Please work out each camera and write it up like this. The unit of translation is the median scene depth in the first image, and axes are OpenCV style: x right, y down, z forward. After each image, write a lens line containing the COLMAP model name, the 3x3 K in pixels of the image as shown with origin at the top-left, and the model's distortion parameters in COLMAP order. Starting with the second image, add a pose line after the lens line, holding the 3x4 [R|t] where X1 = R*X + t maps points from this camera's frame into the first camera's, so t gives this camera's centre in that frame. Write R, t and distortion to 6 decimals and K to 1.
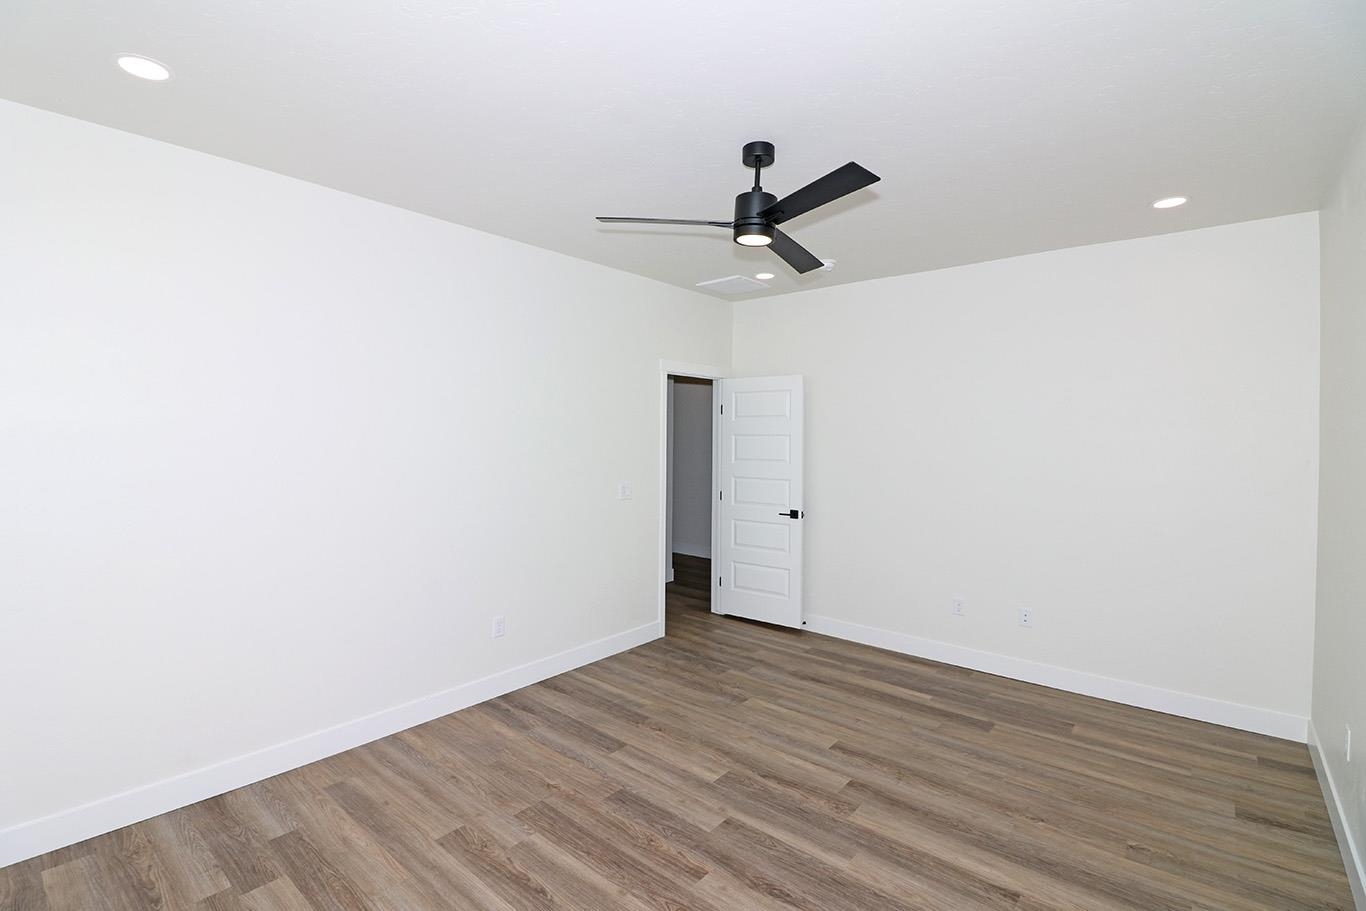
lens RADIAL K [[626.9, 0, 677.8], [0, 626.9, 441.5], [0, 0, 1]] dist [-0.001500, -0.011231]
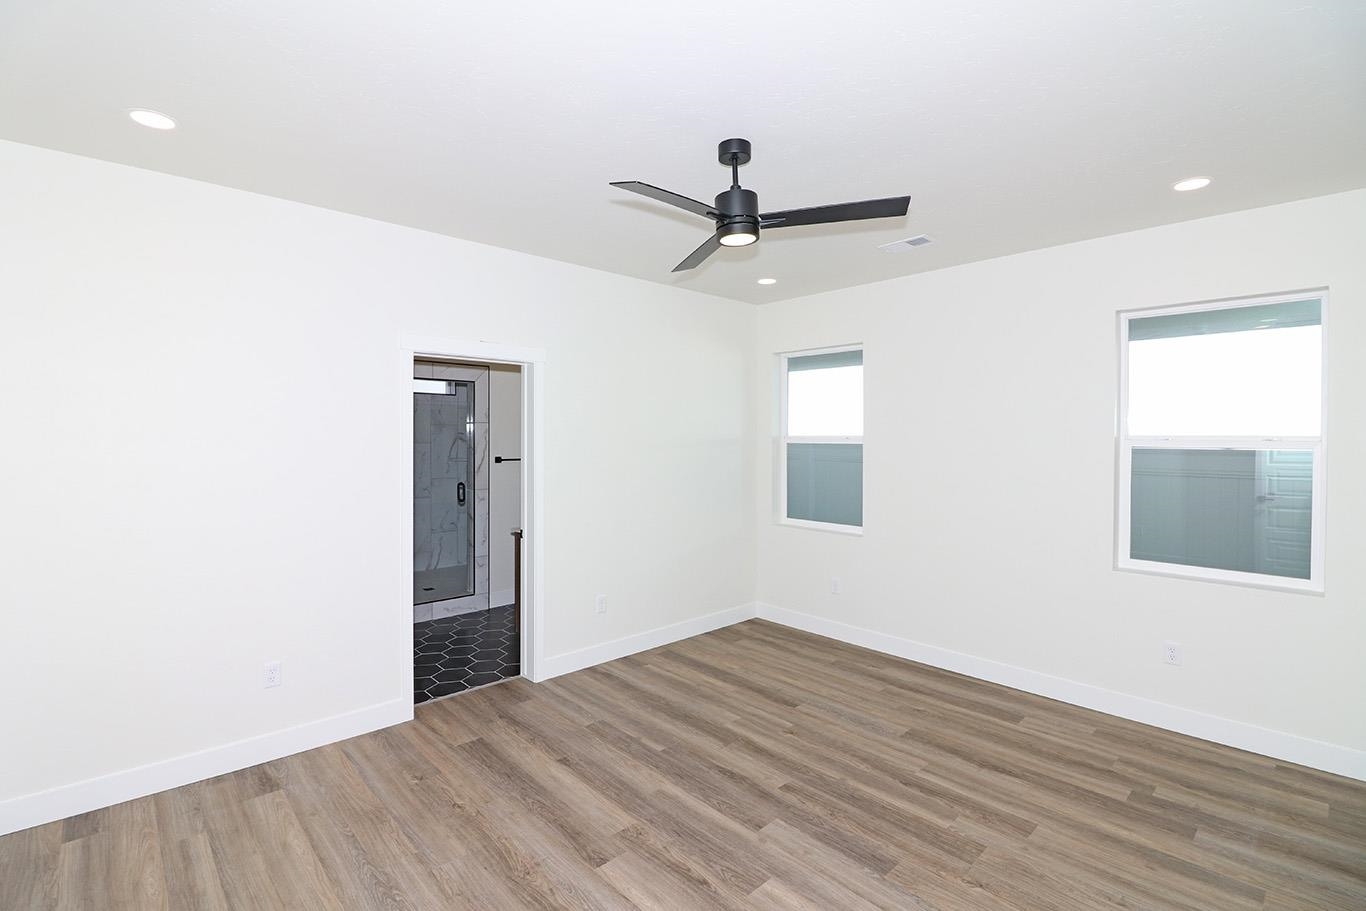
lens RADIAL K [[626.9, 0, 677.8], [0, 626.9, 441.5], [0, 0, 1]] dist [-0.001500, -0.011231]
pose [[-0.992872, -0.011749, 0.118606, 0.095681], [-0.009415, 0.999751, 0.020213, -0.026721], [-0.118814, 0.018952, -0.992736, 1.986808]]
